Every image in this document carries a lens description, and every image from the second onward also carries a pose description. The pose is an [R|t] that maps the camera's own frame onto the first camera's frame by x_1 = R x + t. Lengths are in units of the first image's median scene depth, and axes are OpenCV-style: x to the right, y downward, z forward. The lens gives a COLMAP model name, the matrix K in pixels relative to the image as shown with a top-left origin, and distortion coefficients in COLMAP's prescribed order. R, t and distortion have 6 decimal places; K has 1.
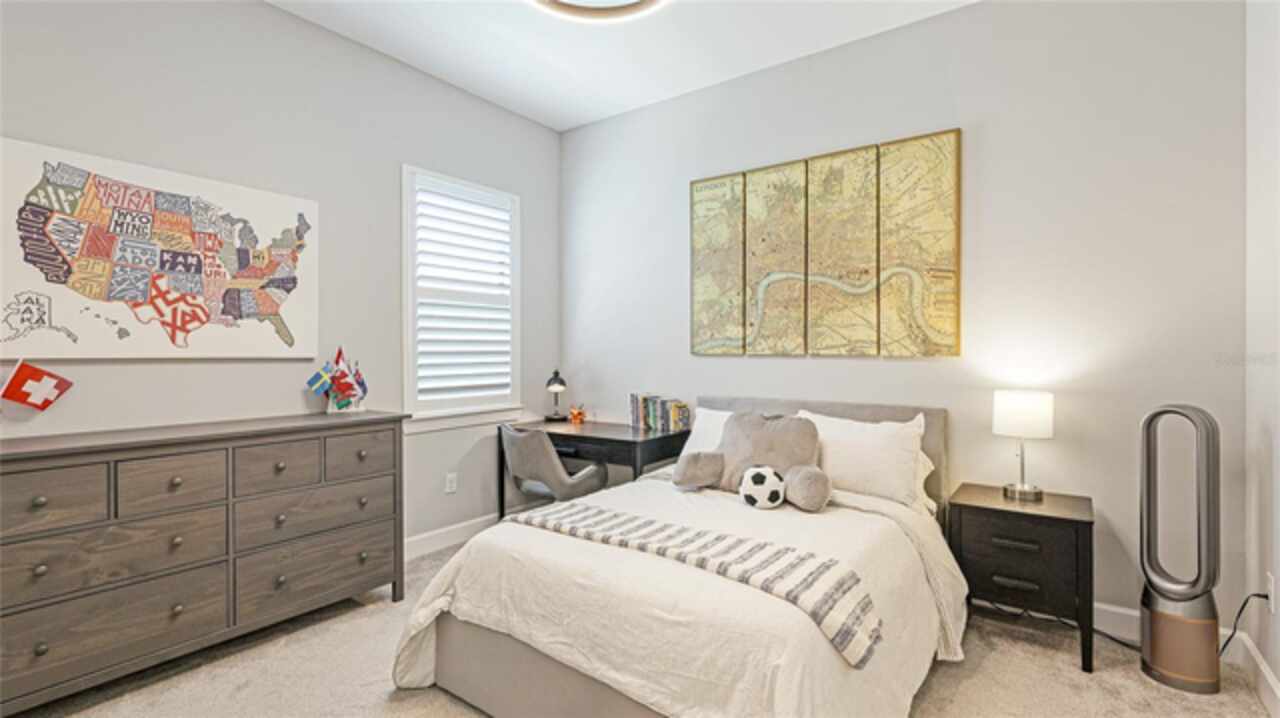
lens RADIAL K [[574.5, 0, 639.7], [0, 574.5, 355.6], [0, 0, 1]] dist [-0.004336, -0.000113]
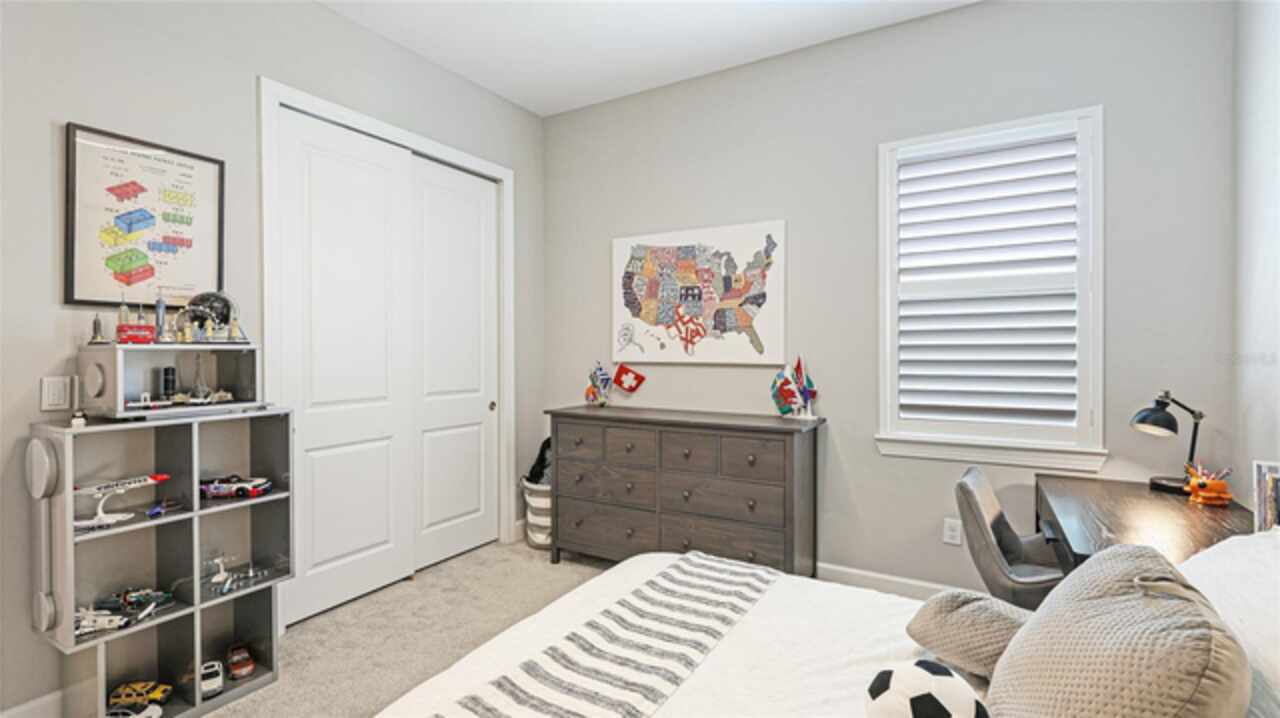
lens RADIAL K [[574.5, 0, 630.4], [0, 574.5, 355.0], [0, 0, 1]] dist [-0.004336, -0.000113]
pose [[0.078787, 0.011315, -0.996827, 0.550250], [-0.004301, 0.999930, 0.011010, -0.028012], [0.996882, 0.003420, 0.078831, 0.708650]]
